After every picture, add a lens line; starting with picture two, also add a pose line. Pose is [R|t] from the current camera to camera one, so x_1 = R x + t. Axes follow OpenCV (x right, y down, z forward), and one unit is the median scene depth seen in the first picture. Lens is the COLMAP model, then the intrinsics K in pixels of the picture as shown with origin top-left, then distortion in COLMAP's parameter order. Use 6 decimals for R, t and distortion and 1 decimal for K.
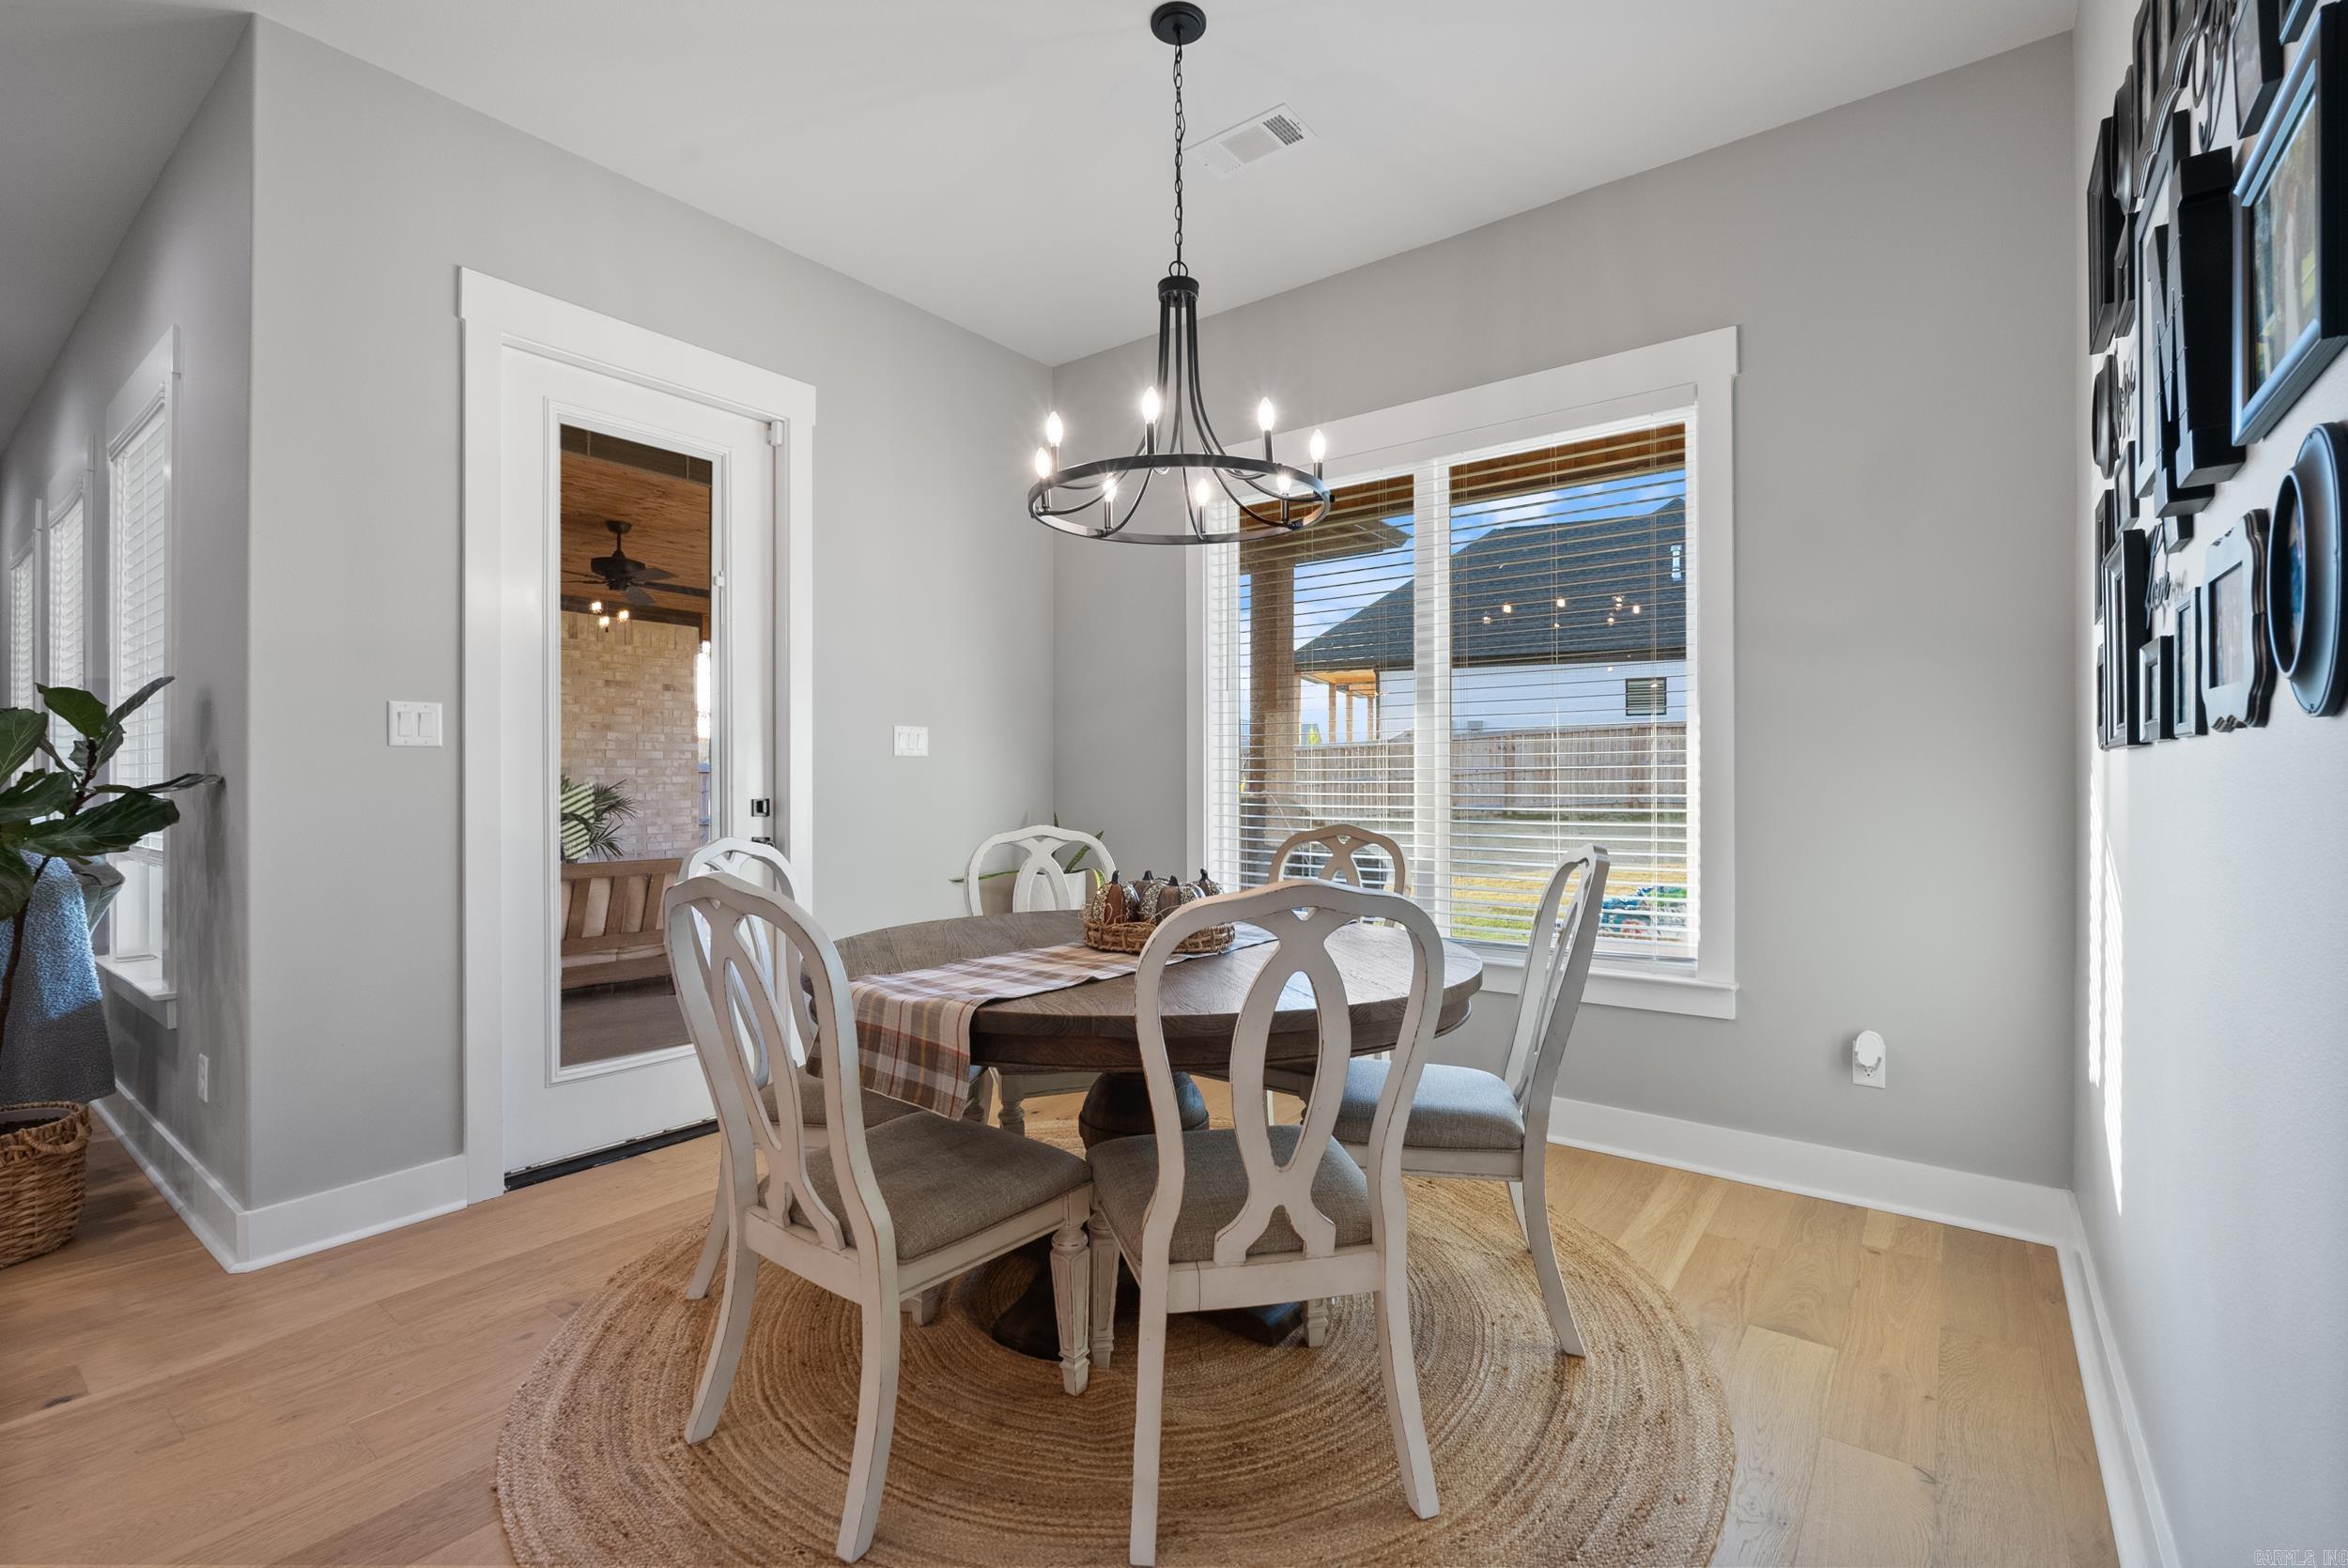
lens RADIAL K [[1034.4, 0, 1174.9], [0, 1034.4, 783.6], [0, 0, 1]] dist [-0.009057, 0.002256]
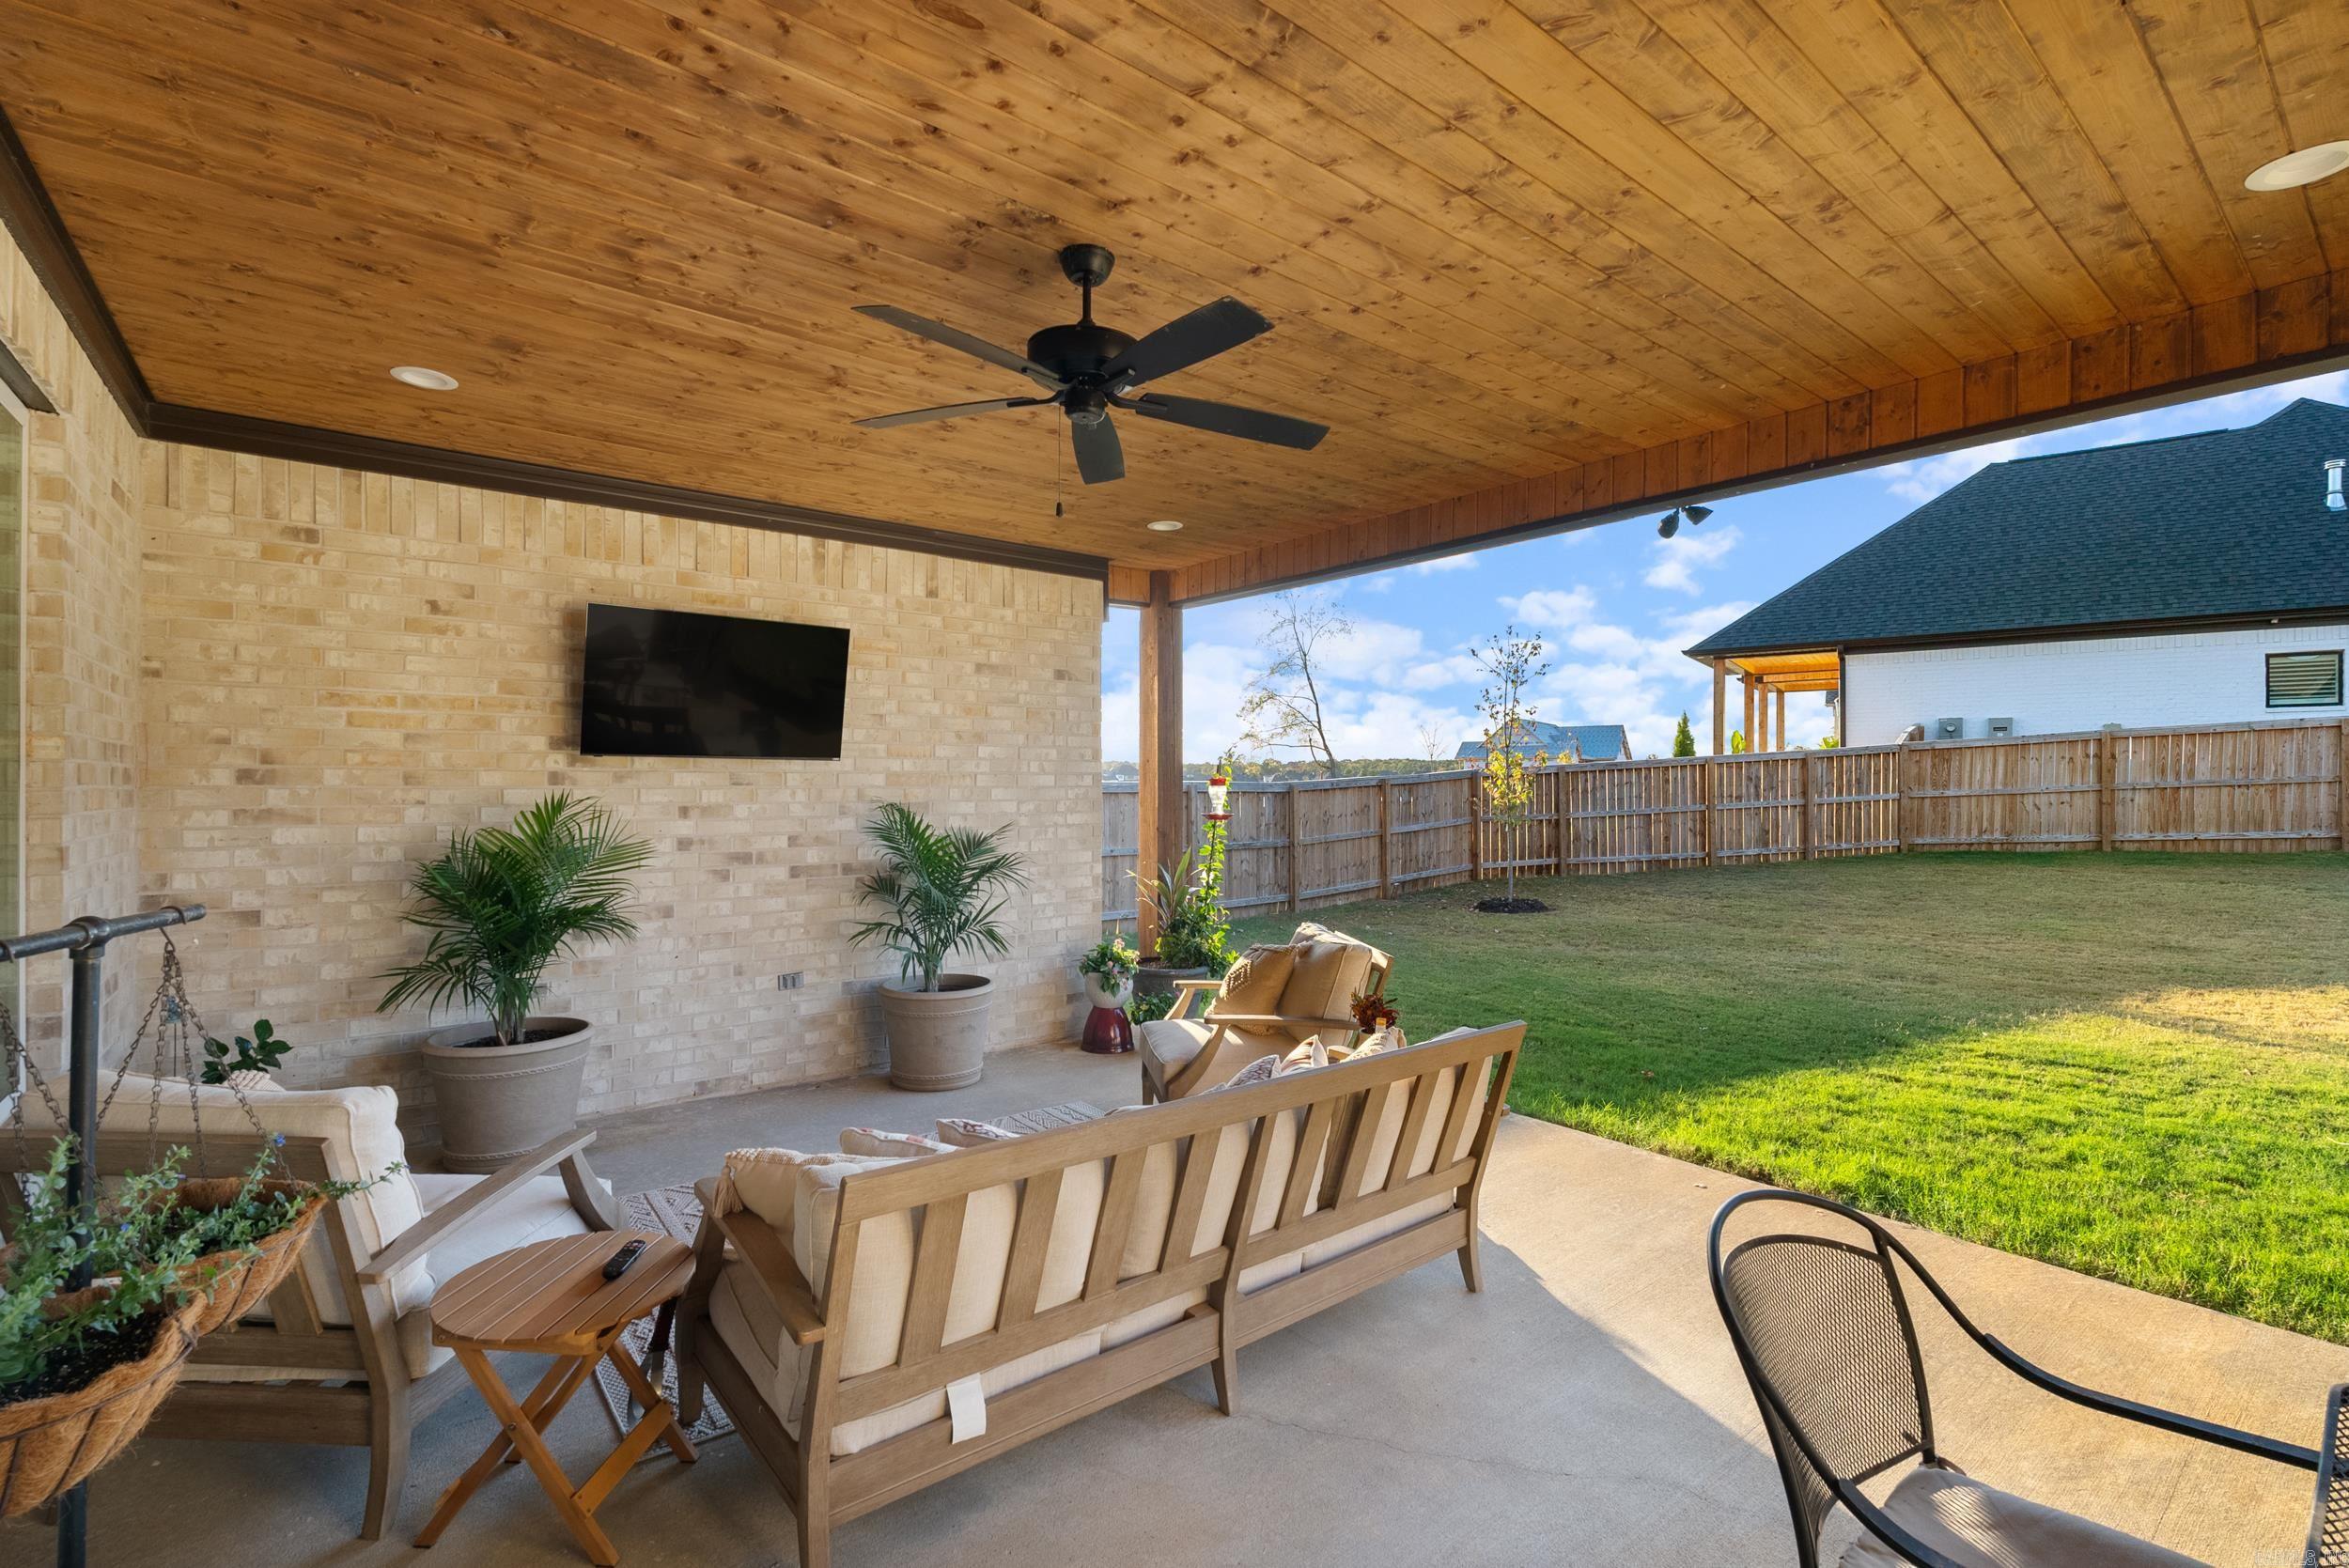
lens RADIAL K [[1034.9, 0, 1170.2], [0, 1034.9, 778.4], [0, 0, 1]] dist [-0.009057, 0.002256]
pose [[0.967396, 0.002409, -0.253256, -0.270220], [-0.004963, 0.999943, -0.009450, -0.023909], [0.253219, 0.010399, 0.967353, 0.408602]]
